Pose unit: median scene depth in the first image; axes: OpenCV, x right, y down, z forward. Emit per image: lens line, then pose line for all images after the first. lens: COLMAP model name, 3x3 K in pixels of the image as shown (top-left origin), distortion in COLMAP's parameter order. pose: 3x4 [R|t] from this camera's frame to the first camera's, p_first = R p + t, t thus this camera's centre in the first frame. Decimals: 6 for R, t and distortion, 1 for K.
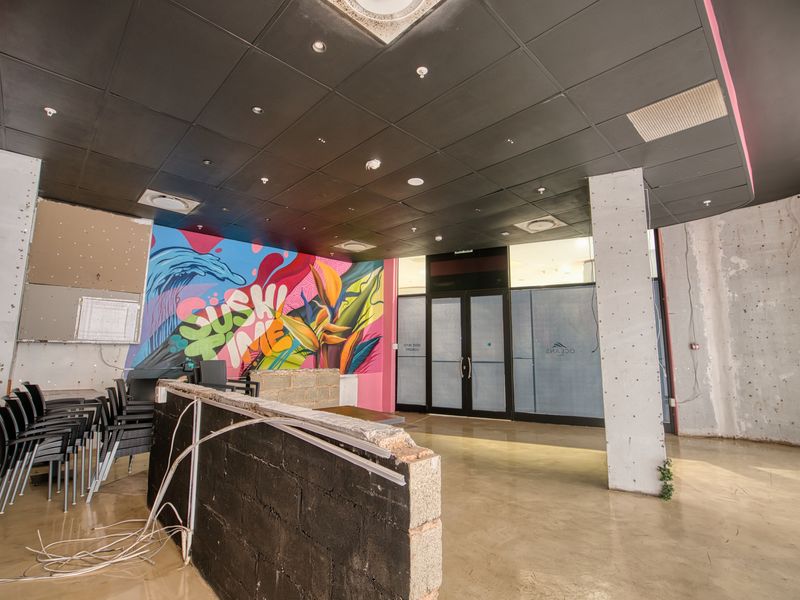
lens RADIAL K [[386.8, 0, 406.6], [0, 386.8, 297.7], [0, 0, 1]] dist [-0.008142, -0.004627]
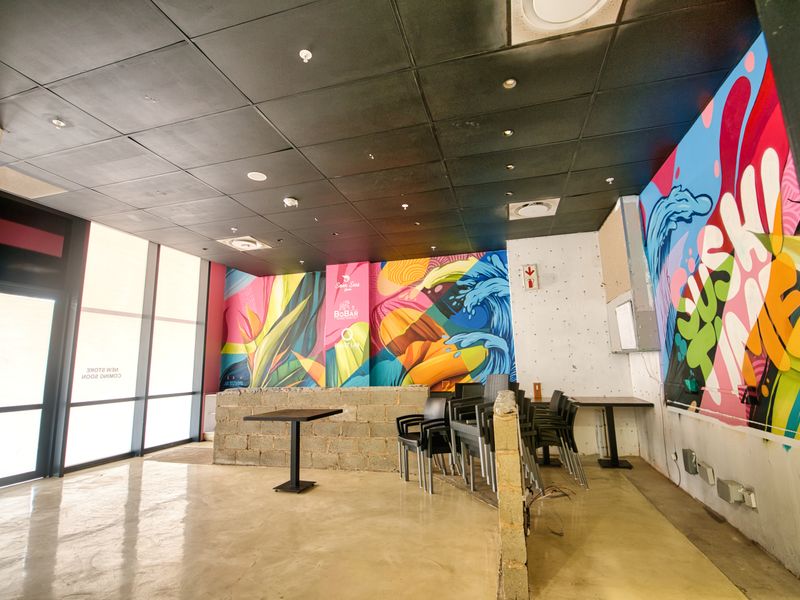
lens RADIAL K [[386.8, 0, 407.6], [0, 386.8, 298.2], [0, 0, 1]] dist [-0.008142, -0.004627]
pose [[-0.861006, -0.062455, -0.504745, 0.097920], [0.100052, 0.952239, -0.288498, 0.154716], [0.498656, -0.298900, -0.813635, 1.131336]]
